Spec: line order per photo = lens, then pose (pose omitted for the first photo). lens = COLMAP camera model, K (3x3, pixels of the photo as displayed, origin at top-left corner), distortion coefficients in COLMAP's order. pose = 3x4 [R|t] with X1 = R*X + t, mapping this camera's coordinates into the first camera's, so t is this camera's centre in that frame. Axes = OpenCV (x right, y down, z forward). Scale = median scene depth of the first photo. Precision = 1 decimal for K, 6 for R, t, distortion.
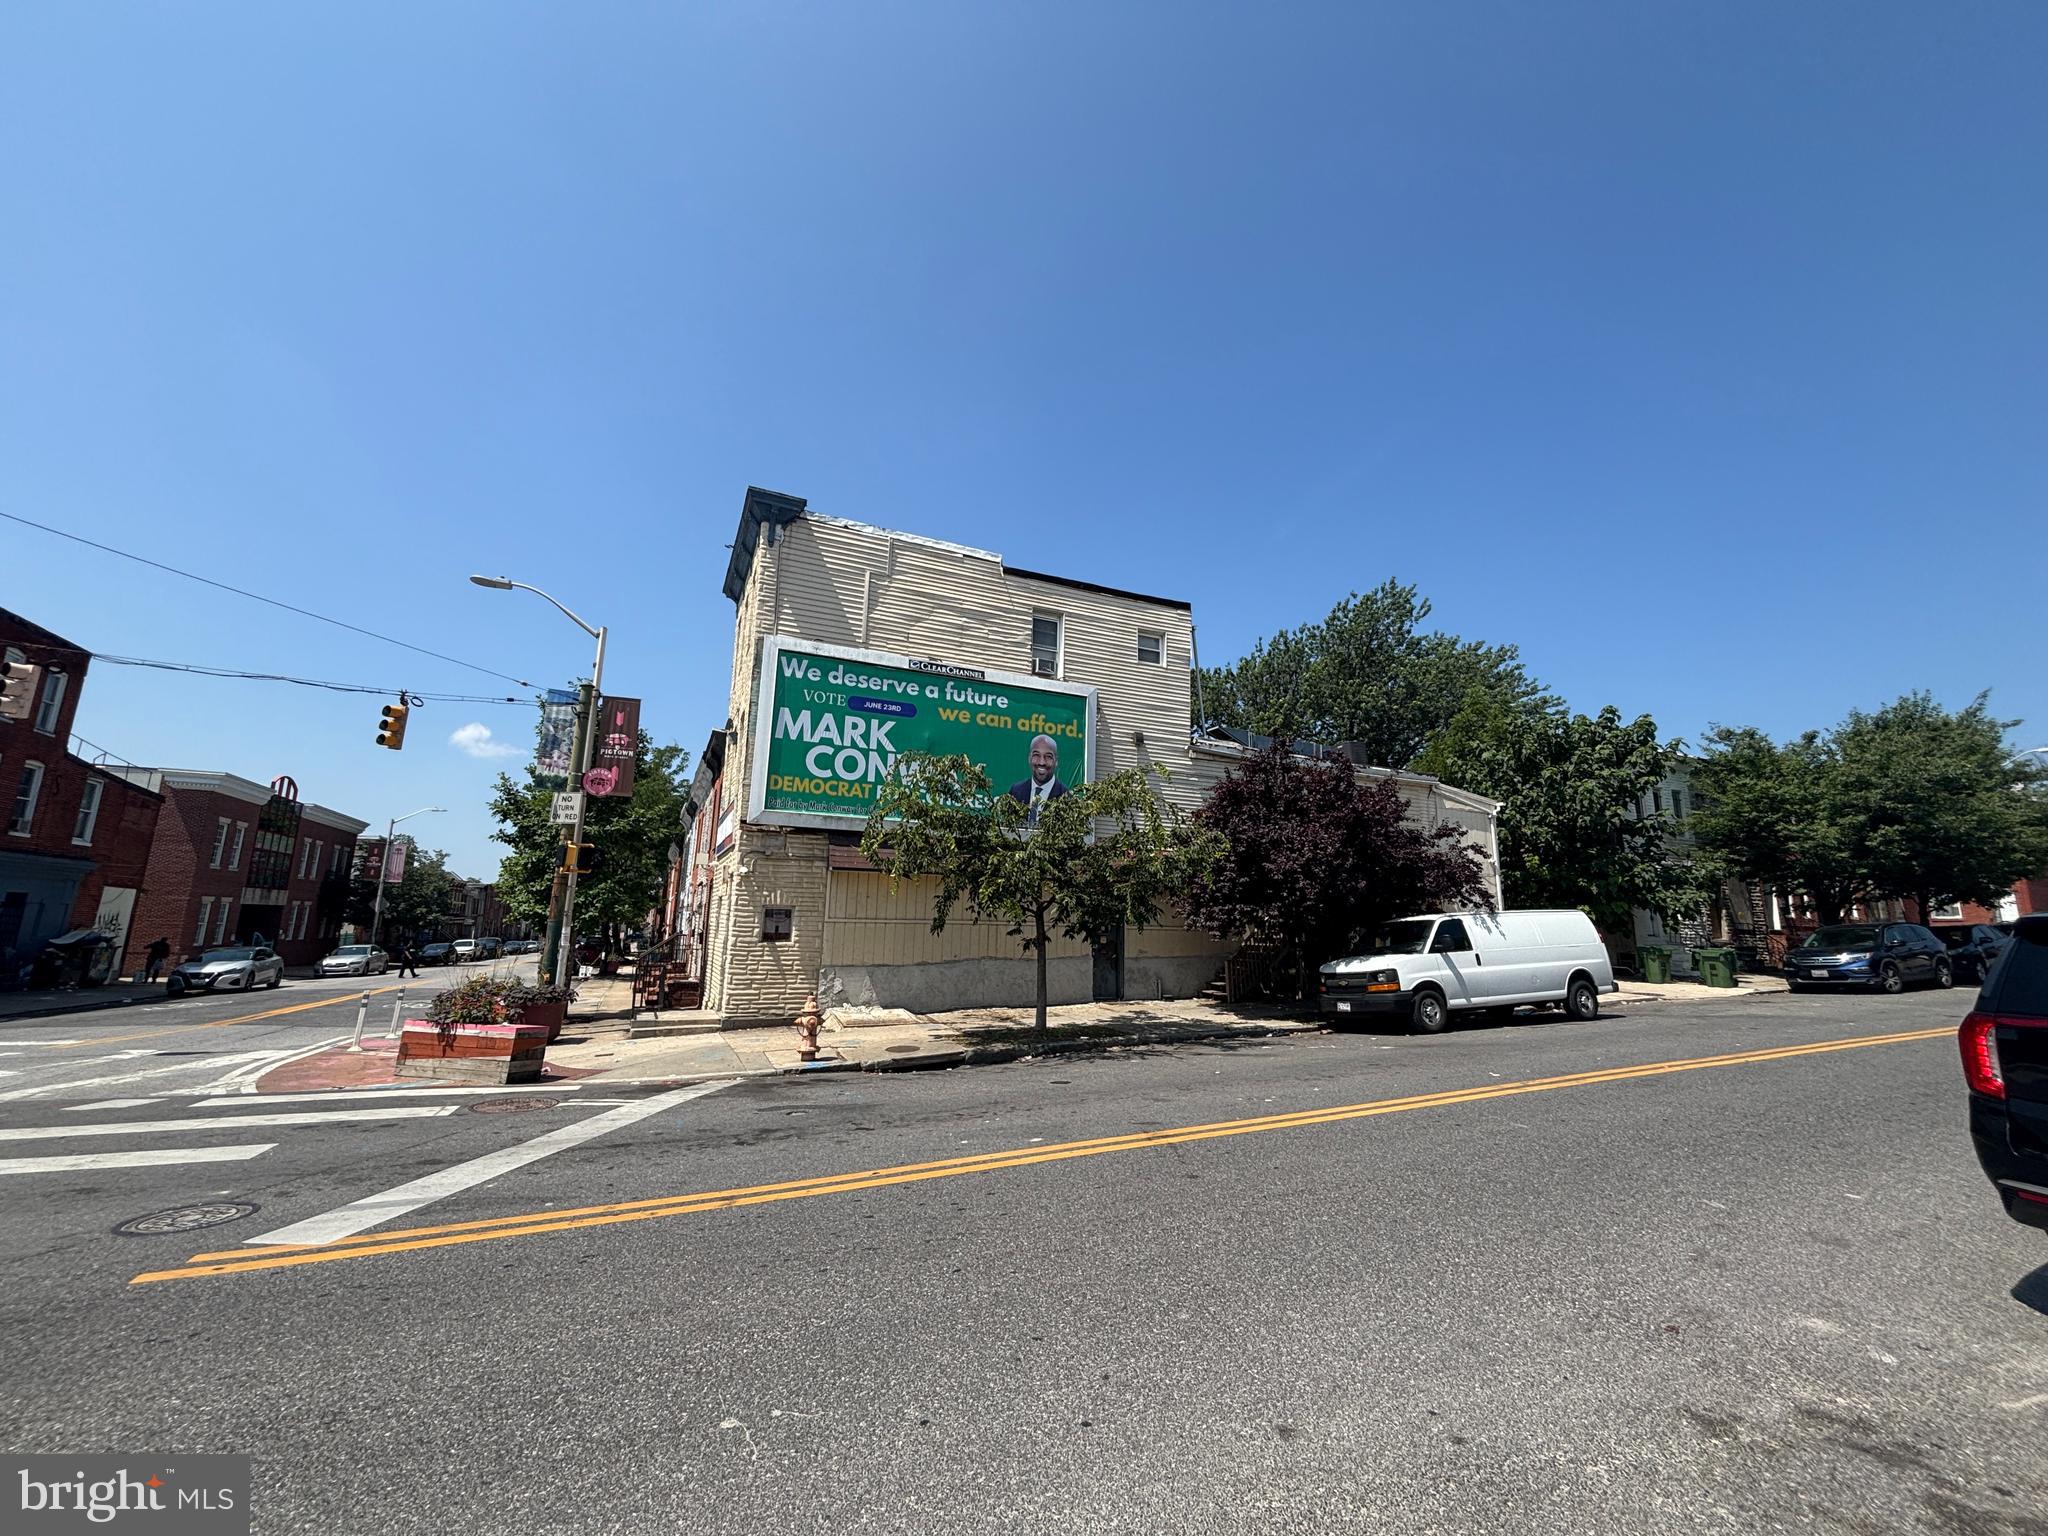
lens RADIAL K [[827.1, 0, 1028.0], [0, 827.1, 772.2], [0, 0, 1]] dist [0.013974, 0.000312]
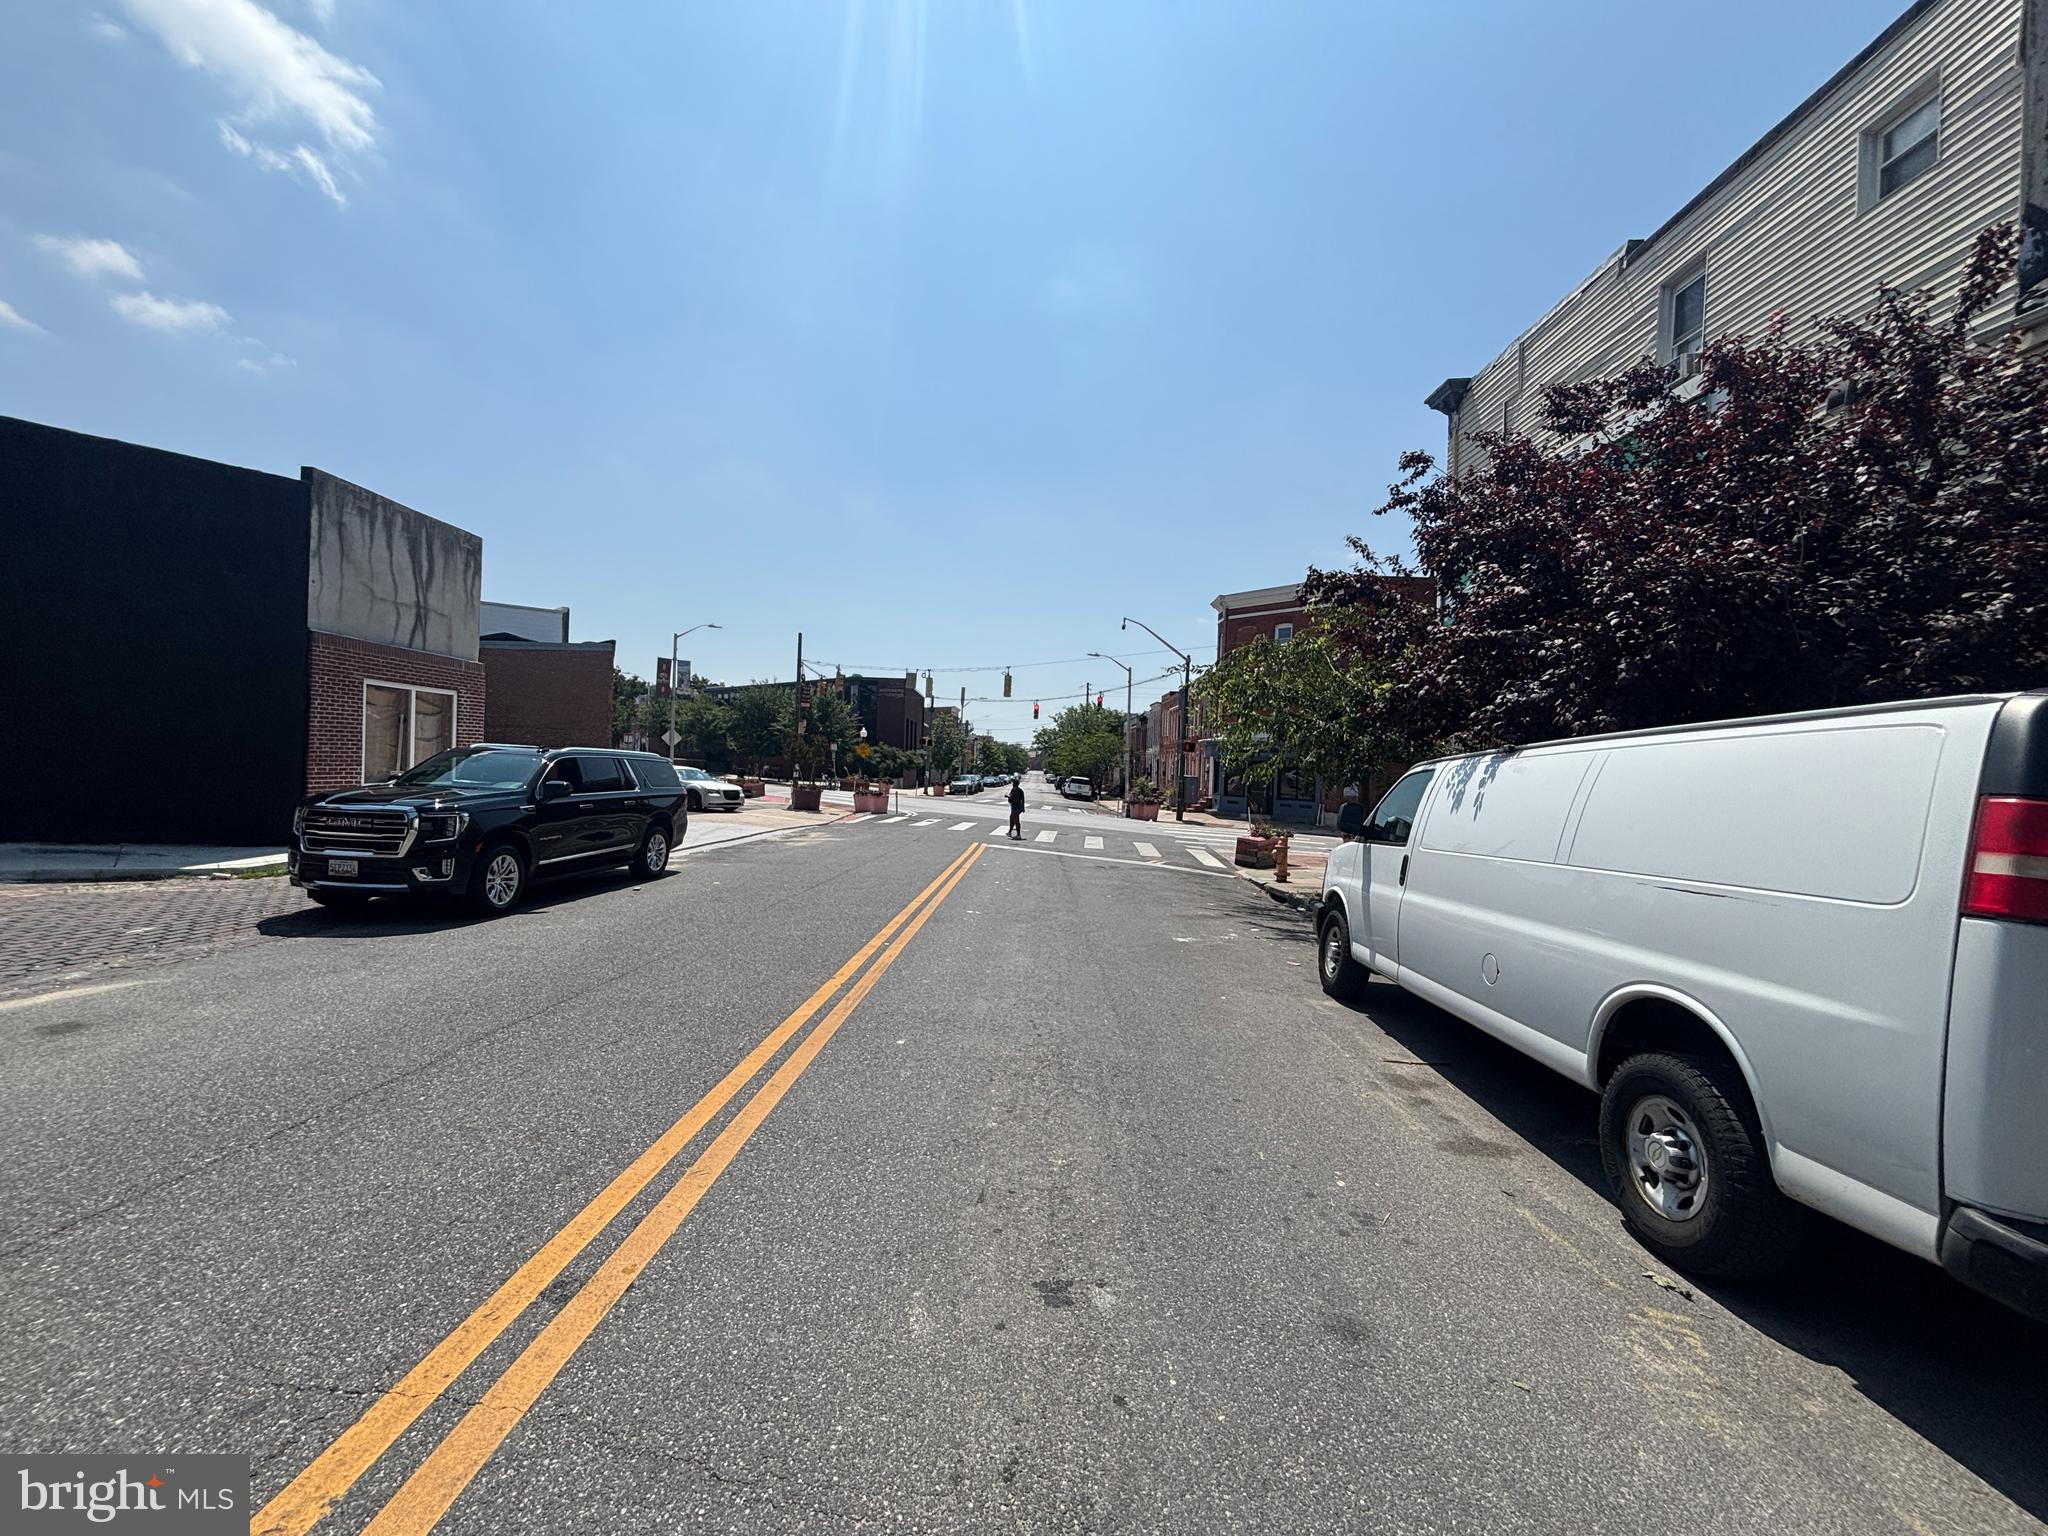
lens RADIAL K [[826.2, 0, 1019.7], [0, 826.2, 765.0], [0, 0, 1]] dist [0.004856, -0.000104]
pose [[-0.429173, -0.033439, -0.902603, 0.835405], [0.126797, 0.987188, -0.096862, 0.166141], [0.894278, -0.156018, -0.419435, 0.861330]]
